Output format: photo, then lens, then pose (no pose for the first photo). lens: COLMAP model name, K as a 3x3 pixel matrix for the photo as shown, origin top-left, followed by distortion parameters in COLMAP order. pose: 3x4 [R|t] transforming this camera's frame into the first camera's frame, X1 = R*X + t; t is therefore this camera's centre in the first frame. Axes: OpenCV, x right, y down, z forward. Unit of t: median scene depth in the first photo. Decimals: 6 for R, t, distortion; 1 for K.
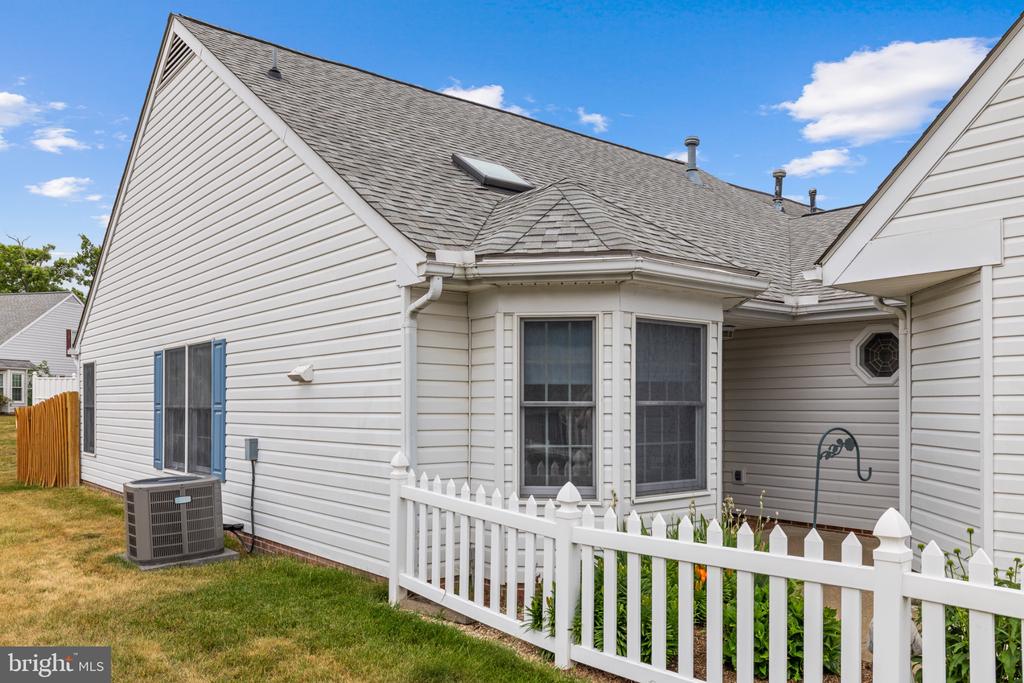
lens RADIAL K [[807.6, 0, 501.4], [0, 807.6, 417.2], [0, 0, 1]] dist [0.003536, 0.004005]
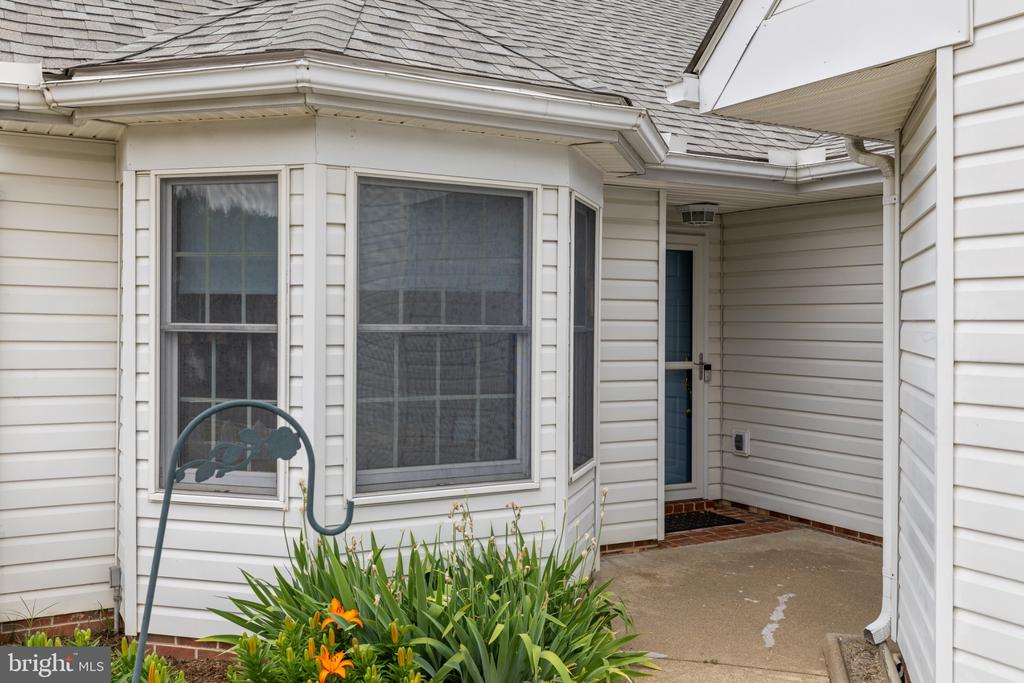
lens RADIAL K [[994.7, 0, 512.7], [0, 994.7, 336.1], [0, 0, 1]] dist [0.015691, 0.000000]
pose [[0.987470, 0.012228, -0.157333, 0.380452], [-0.012461, 0.999922, -0.000496, -0.012566], [0.157315, 0.002450, 0.987545, 0.326826]]
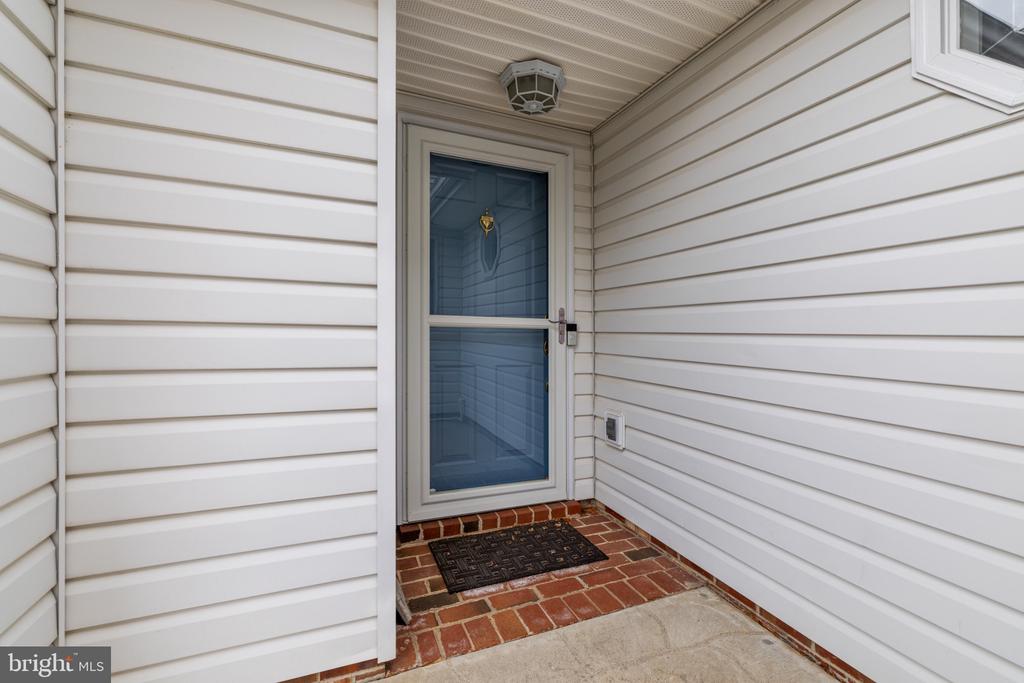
lens RADIAL K [[447.2, 0, 516.5], [0, 447.2, 325.5], [0, 0, 1]] dist [-0.000945, -0.000132]
pose [[0.958351, 0.009128, -0.285446, 0.497102], [-0.018752, 0.999344, -0.030999, 0.035271], [0.284976, 0.035061, 0.957893, 1.170396]]
